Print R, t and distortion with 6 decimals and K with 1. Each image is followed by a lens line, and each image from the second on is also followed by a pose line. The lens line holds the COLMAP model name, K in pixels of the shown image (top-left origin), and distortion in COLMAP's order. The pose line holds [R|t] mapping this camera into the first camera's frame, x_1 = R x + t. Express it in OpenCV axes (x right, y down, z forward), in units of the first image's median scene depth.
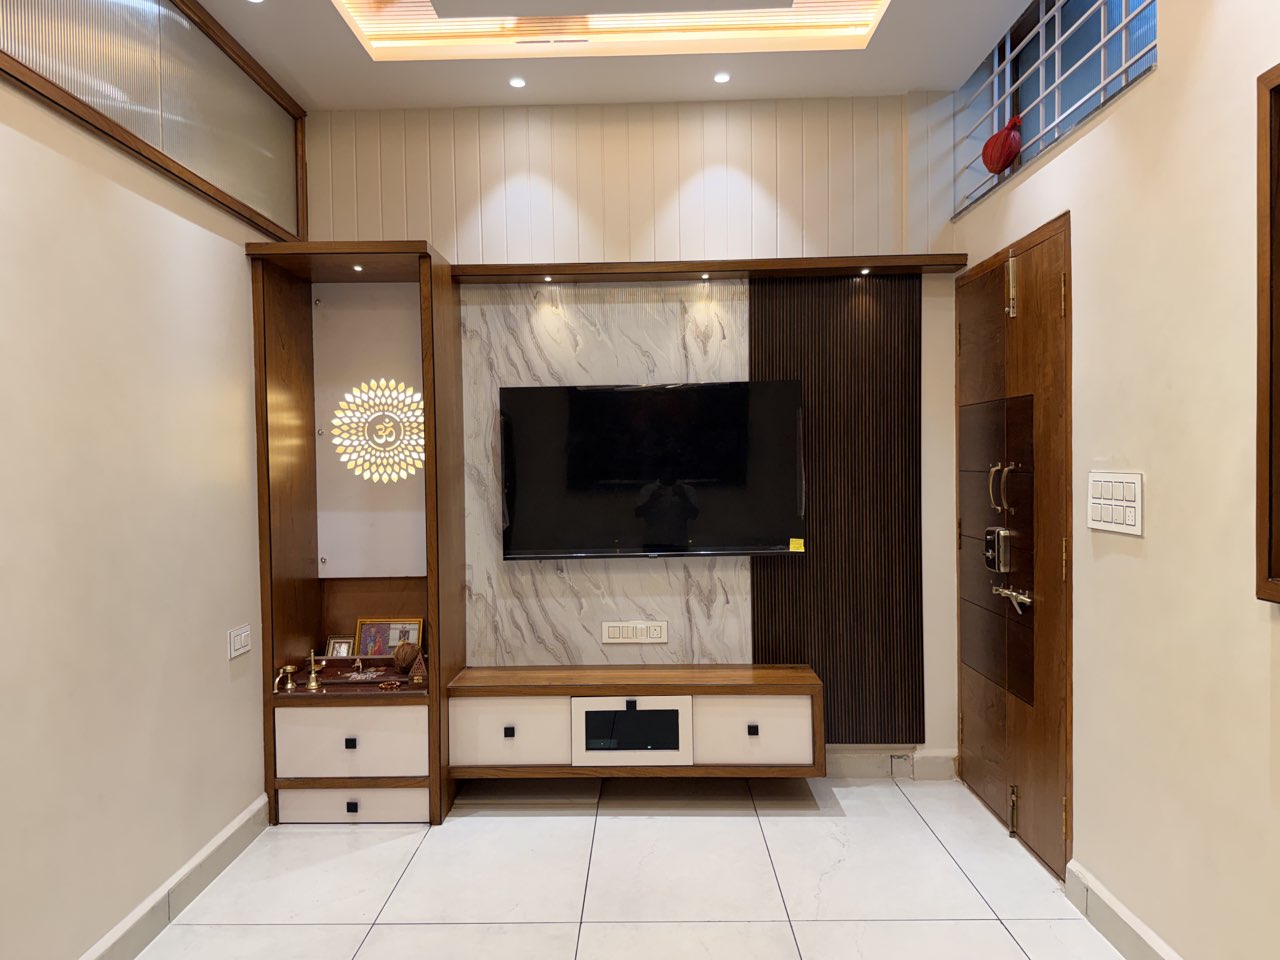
lens RADIAL K [[903.1, 0, 636.0], [0, 903.1, 481.8], [0, 0, 1]] dist [-0.001057, -0.000938]
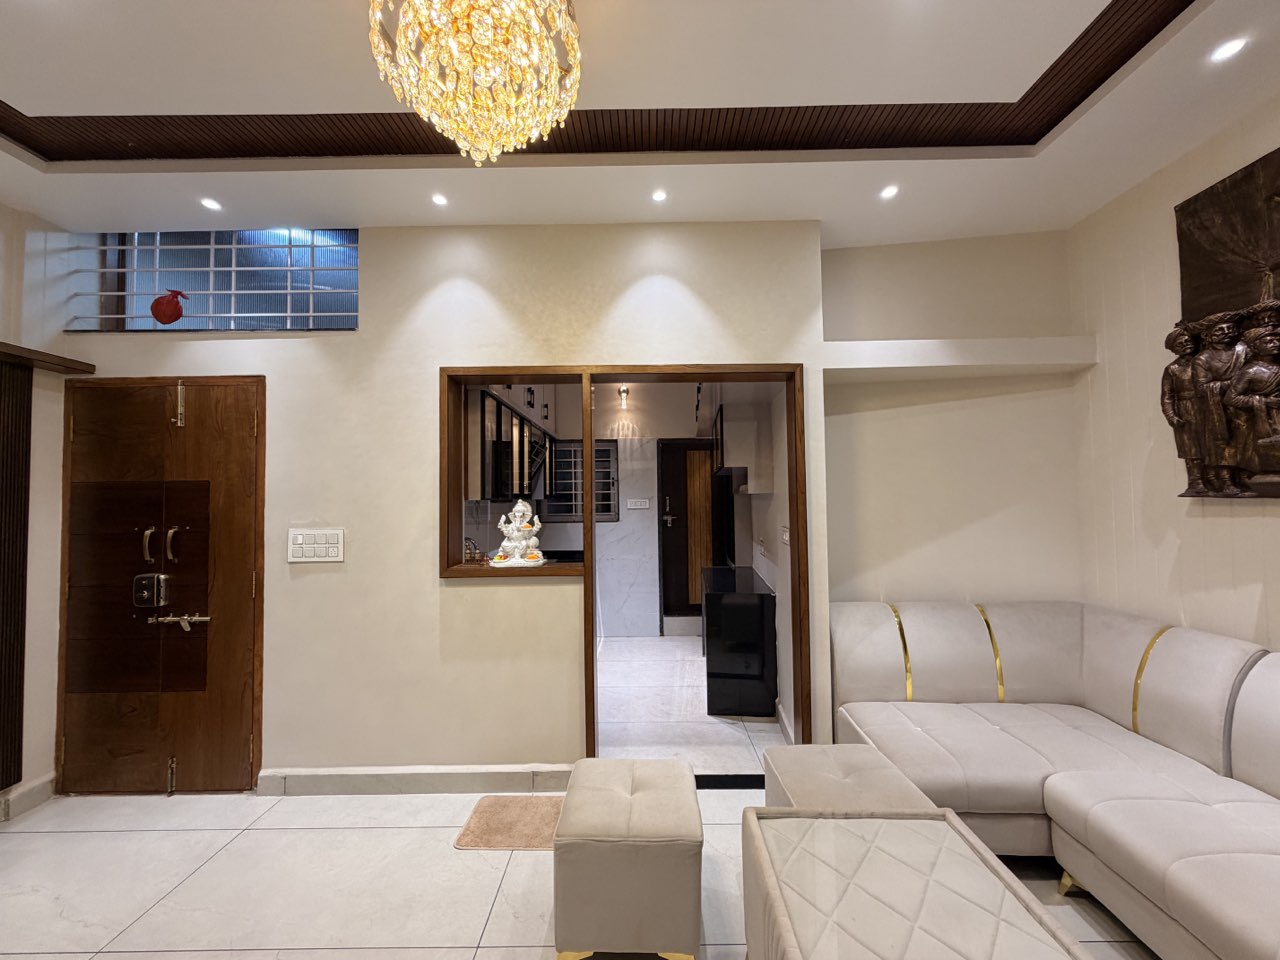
lens RADIAL K [[508.5, 0, 635.1], [0, 508.5, 480.6], [0, 0, 1]] dist [-0.000199, -0.000216]
pose [[-0.008541, 0.052818, 0.998568, -0.397738], [0.038194, 0.997893, -0.052456, -0.023542], [-0.999234, 0.037691, -0.010540, 0.274659]]
